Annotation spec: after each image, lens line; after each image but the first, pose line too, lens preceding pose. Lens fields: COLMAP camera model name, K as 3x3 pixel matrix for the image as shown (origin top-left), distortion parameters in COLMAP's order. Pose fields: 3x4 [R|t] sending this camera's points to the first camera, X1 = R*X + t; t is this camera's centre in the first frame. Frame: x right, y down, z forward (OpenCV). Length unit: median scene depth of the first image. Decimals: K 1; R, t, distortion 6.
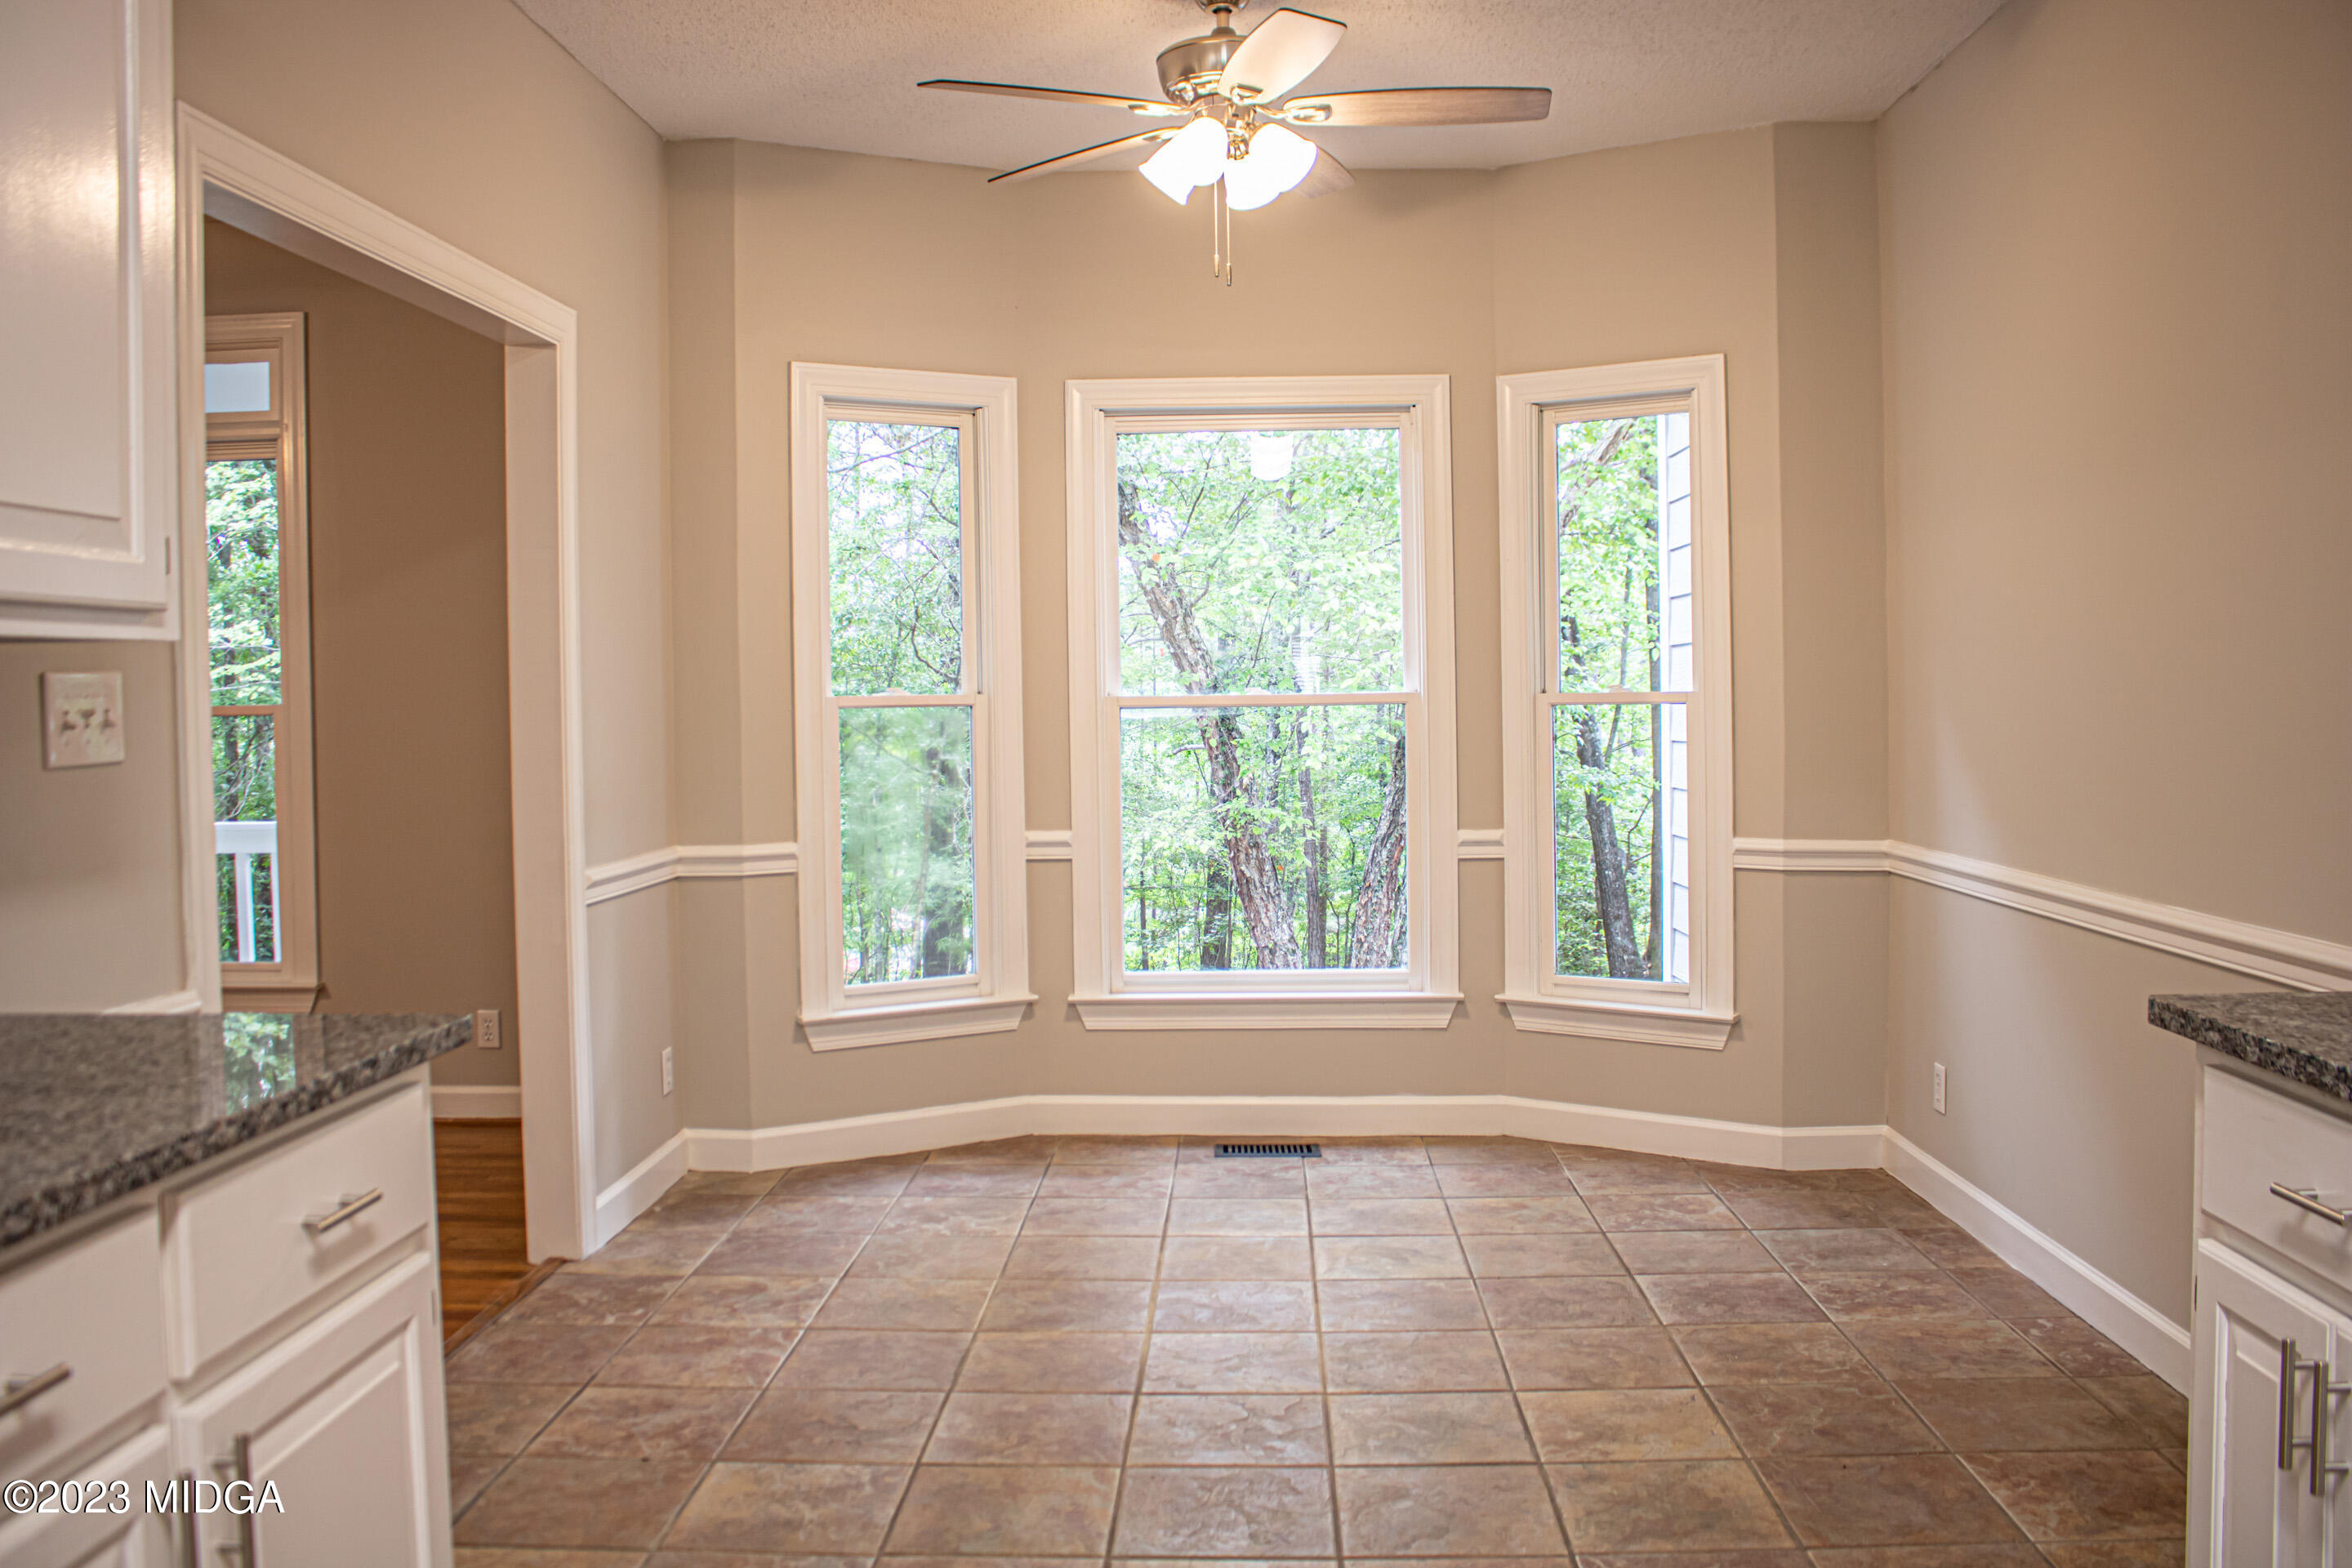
lens RADIAL K [[1957.3, 0, 1202.3], [0, 1957.3, 735.2], [0, 0, 1]] dist [-0.153899, 0.122135]
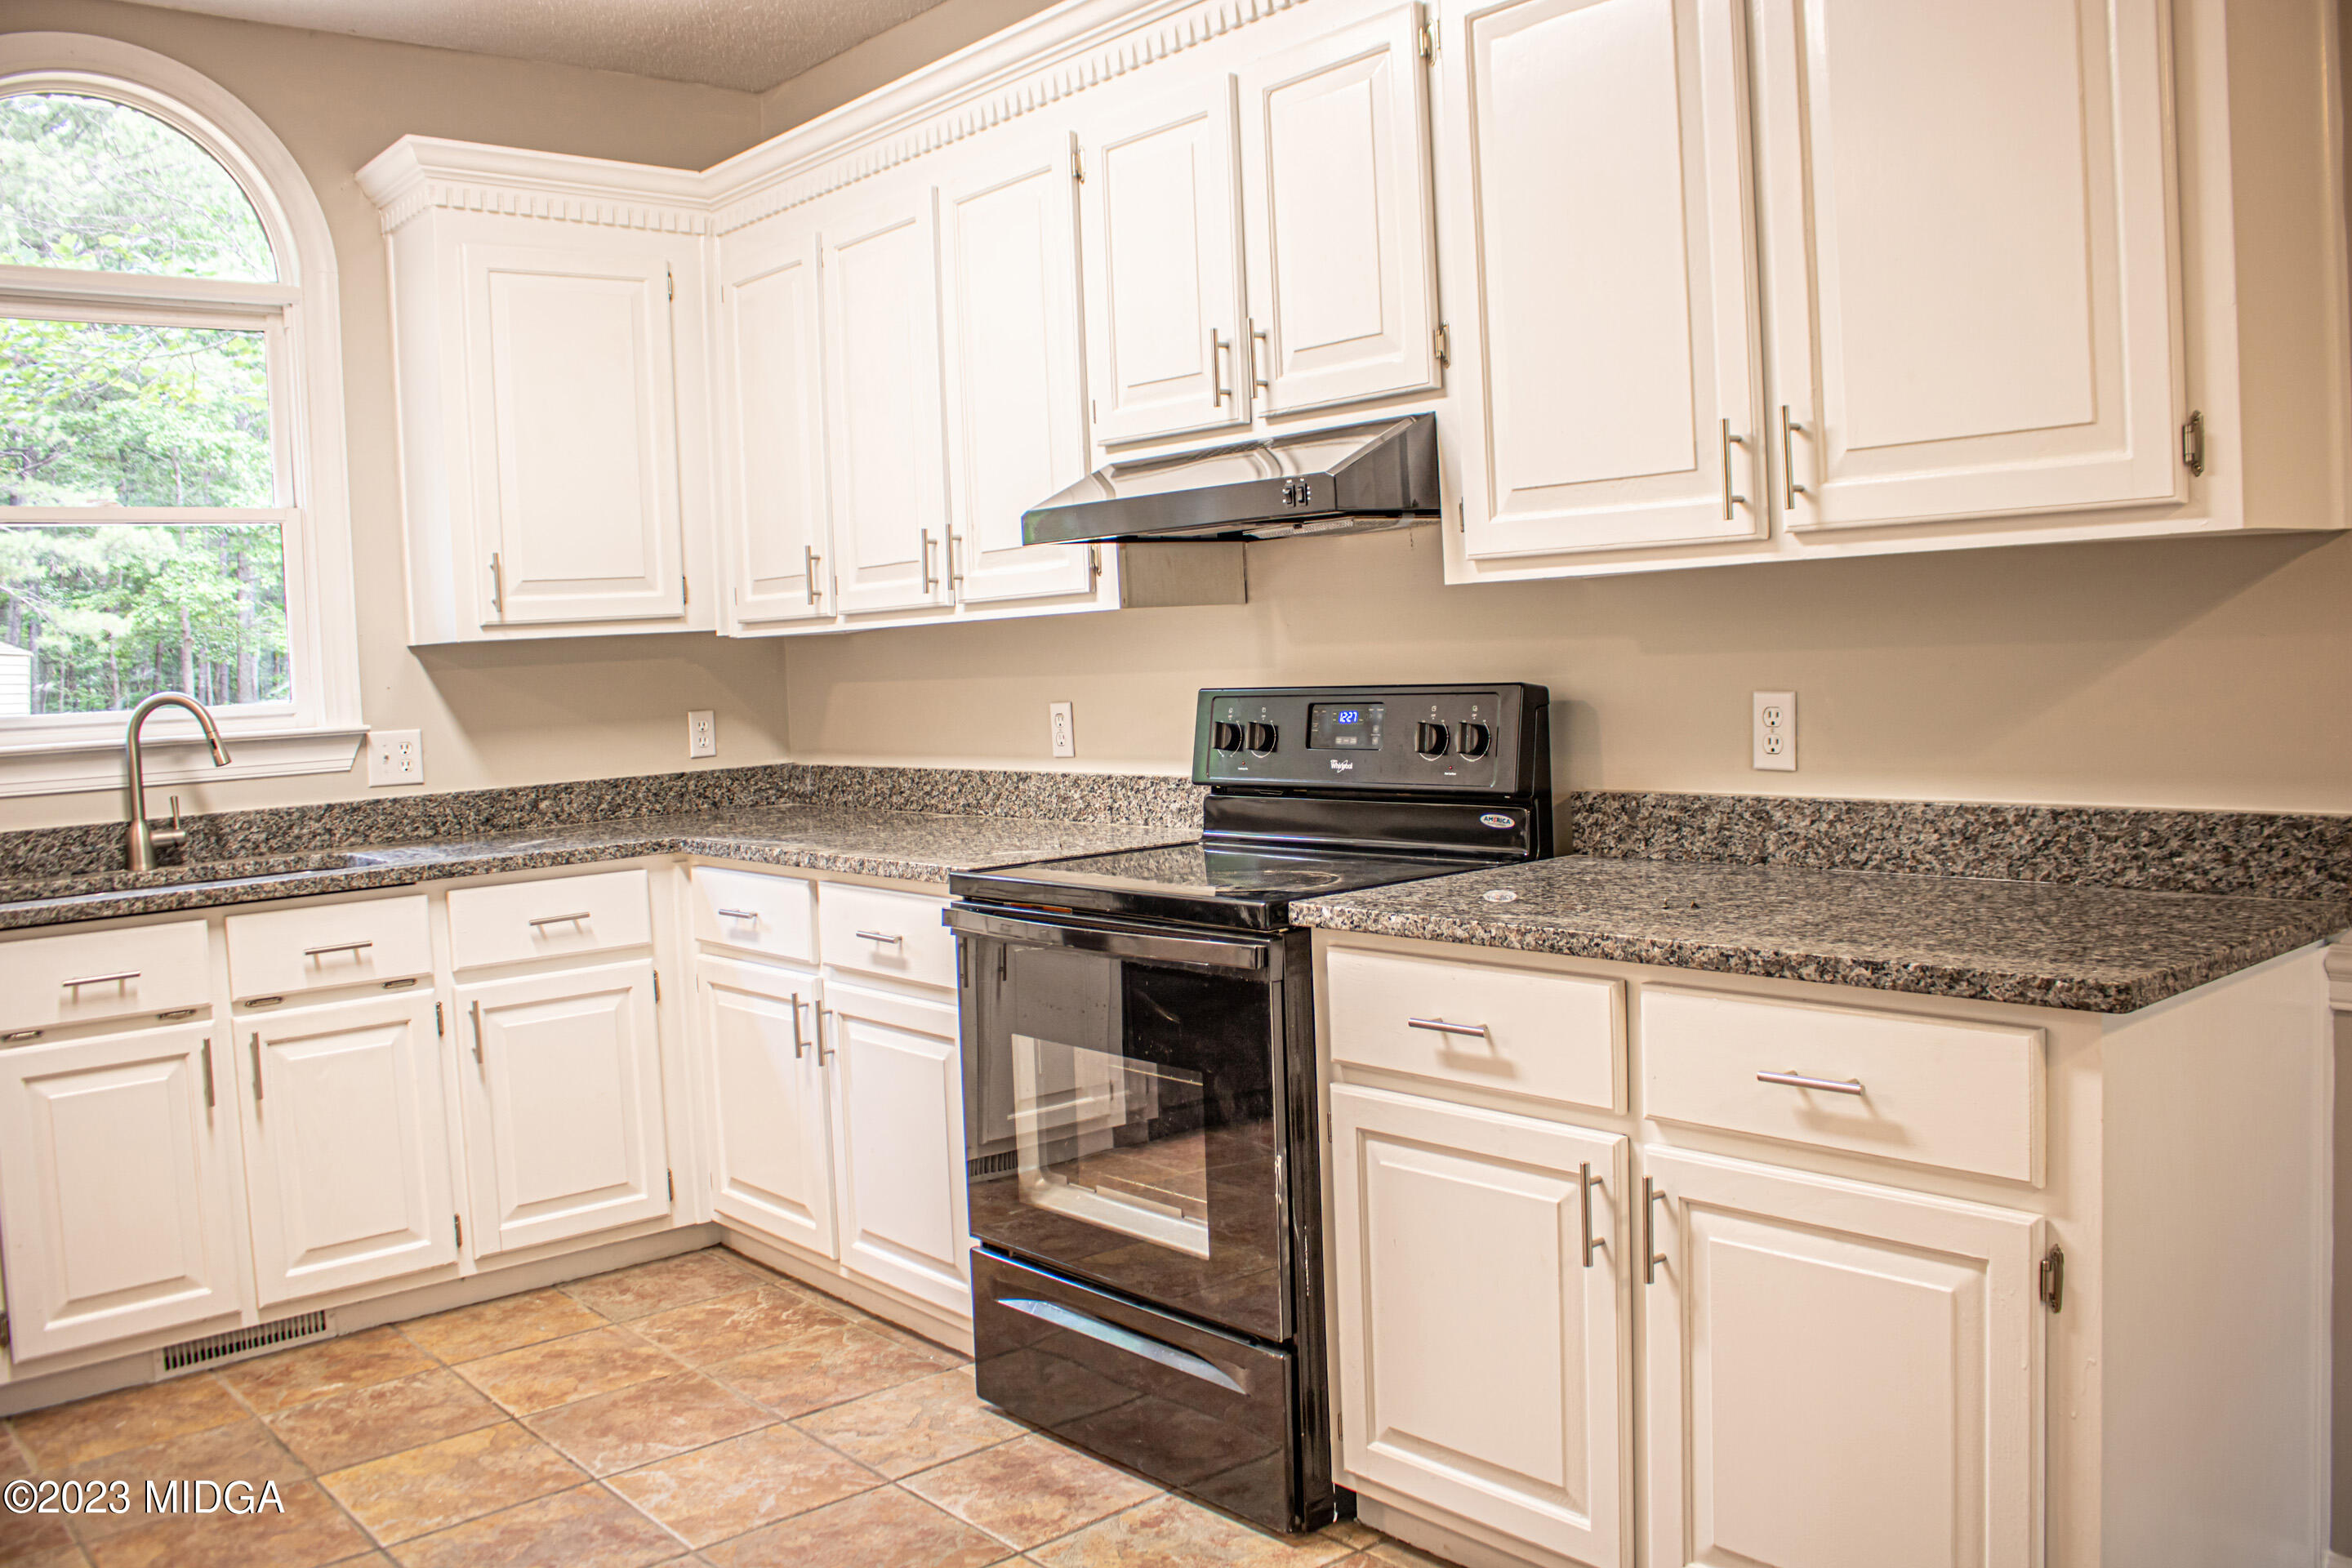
lens RADIAL K [[1957.3, 0, 1198.5], [0, 1957.3, 740.5], [0, 0, 1]] dist [-0.153899, 0.122135]
pose [[-0.739269, 0.082790, -0.668301, 0.308005], [0.042423, 0.996168, 0.076479, -0.026591], [0.672072, 0.028188, -0.739949, 0.908163]]
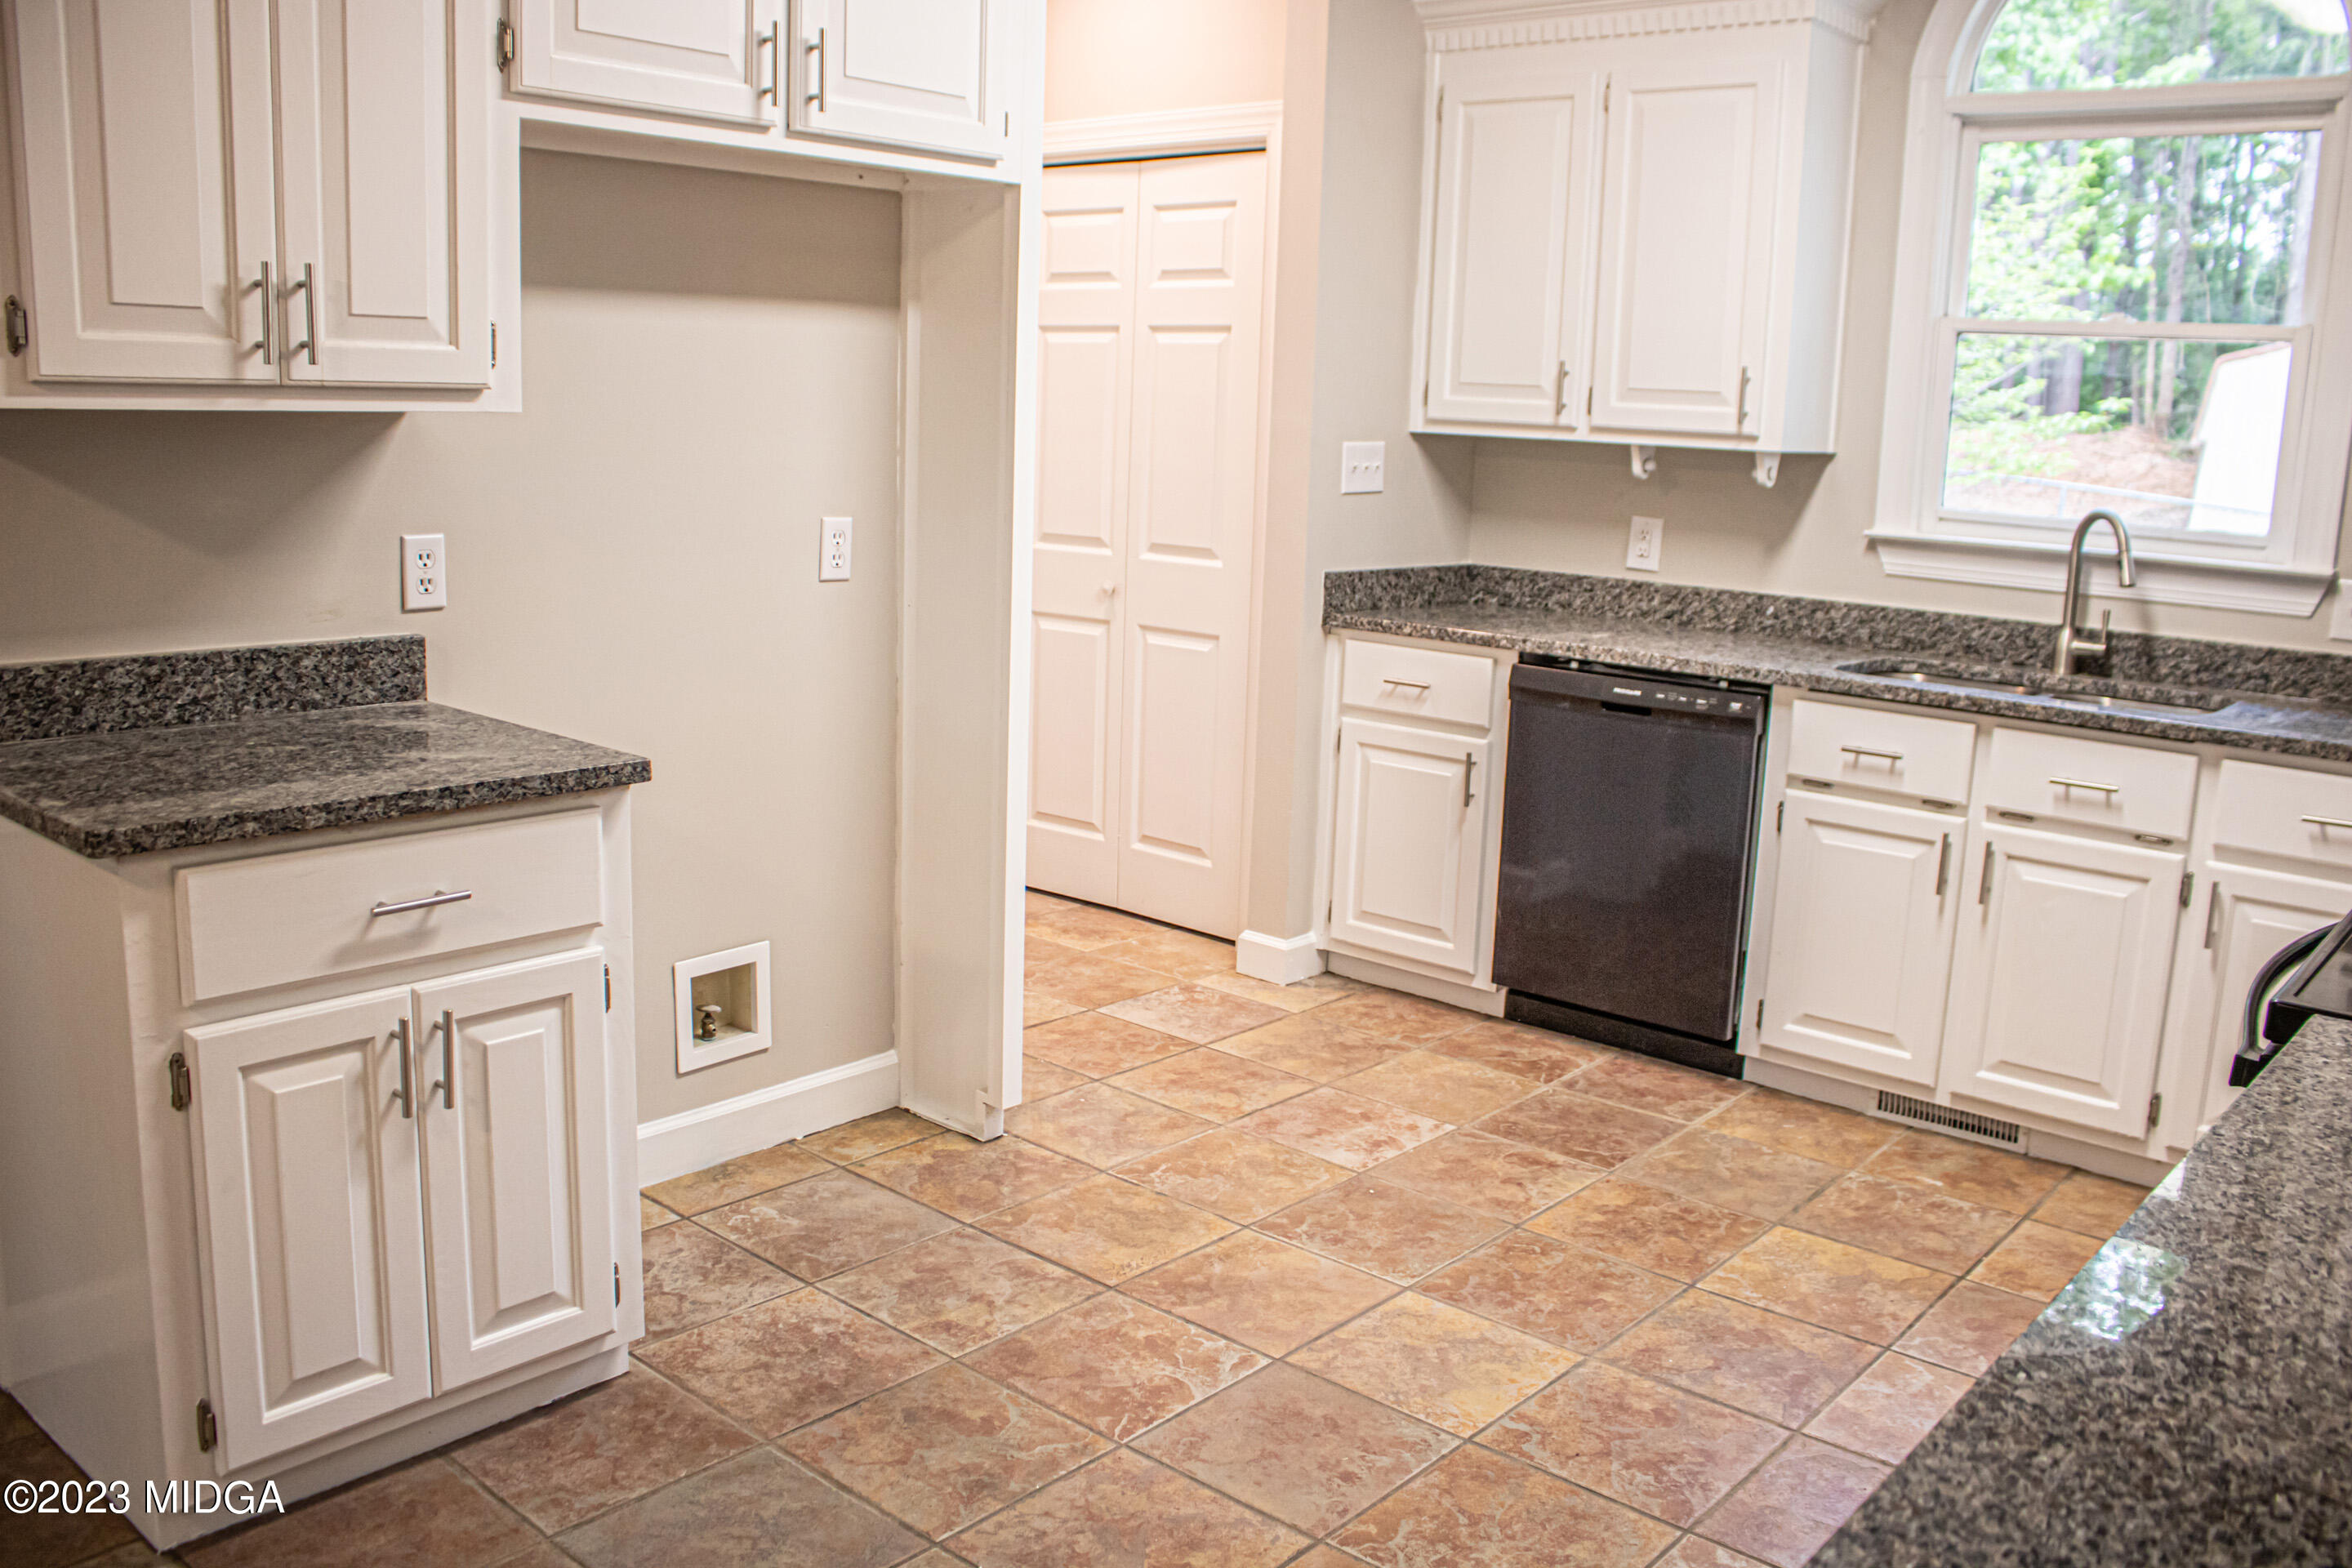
lens RADIAL K [[1957.3, 0, 1209.8], [0, 1957.3, 741.3], [0, 0, 1]] dist [-0.153899, 0.122135]
pose [[-0.779981, -0.125912, 0.613005, -0.340289], [-0.016377, 0.983322, 0.181137, -0.057855], [-0.625588, 0.131244, -0.769035, 0.906824]]
